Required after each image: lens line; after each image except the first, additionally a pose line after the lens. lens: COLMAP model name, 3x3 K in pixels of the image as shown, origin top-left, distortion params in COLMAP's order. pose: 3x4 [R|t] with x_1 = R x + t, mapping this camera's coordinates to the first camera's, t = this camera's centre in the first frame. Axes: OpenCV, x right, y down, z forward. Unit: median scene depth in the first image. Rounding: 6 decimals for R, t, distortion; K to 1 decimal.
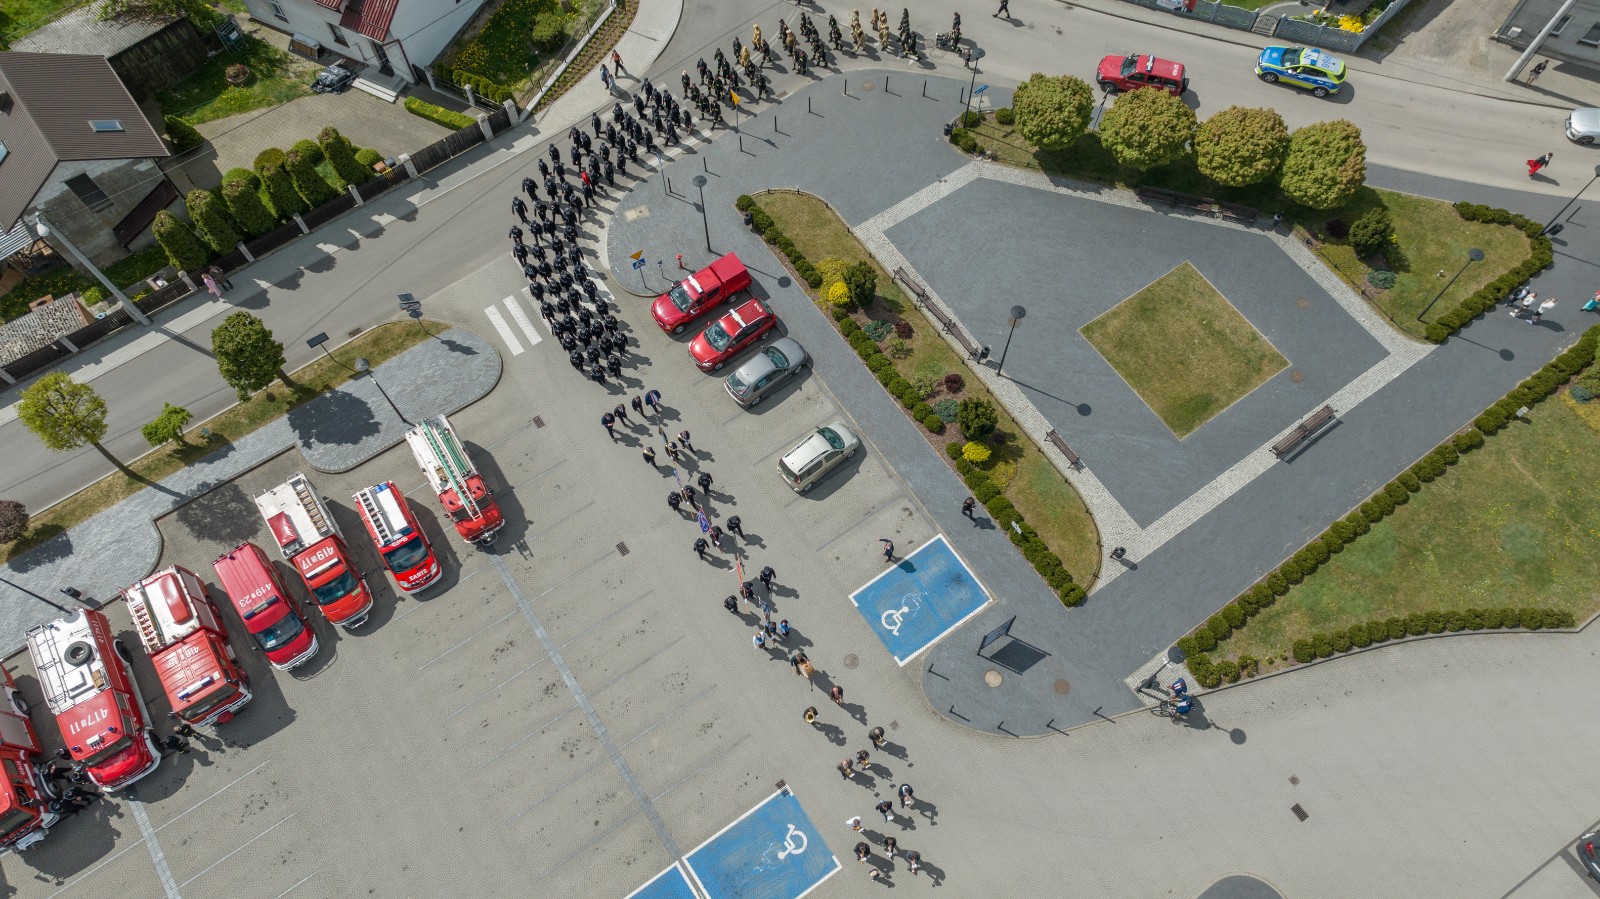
lens RADIAL K [[1128.5, 0, 790.2], [0, 1128.5, 447.4], [0, 0, 1]] dist [-0.002010, 0.005097]
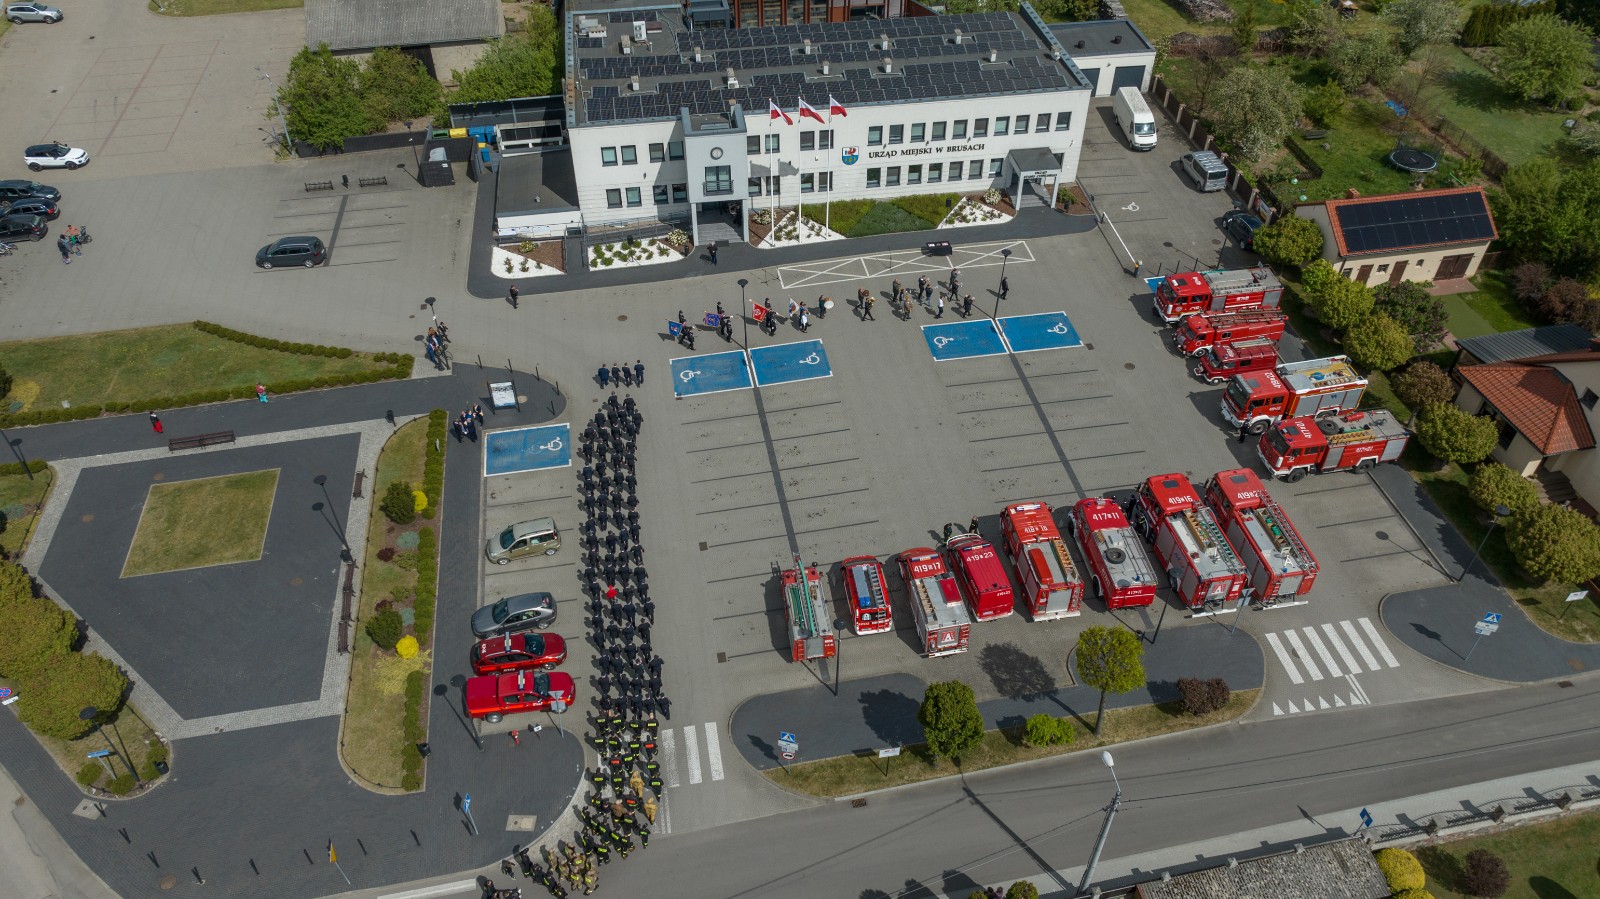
lens RADIAL K [[1144.8, 0, 800.0], [0, 1144.8, 449.5], [0, 0, 1]] dist [-0.009872, 0.004049]
pose [[-0.912731, -0.271388, 0.305404, -0.571591], [0.372213, -0.244123, 0.895467, -0.923570], [-0.168463, 0.930996, 0.323833, 0.454175]]
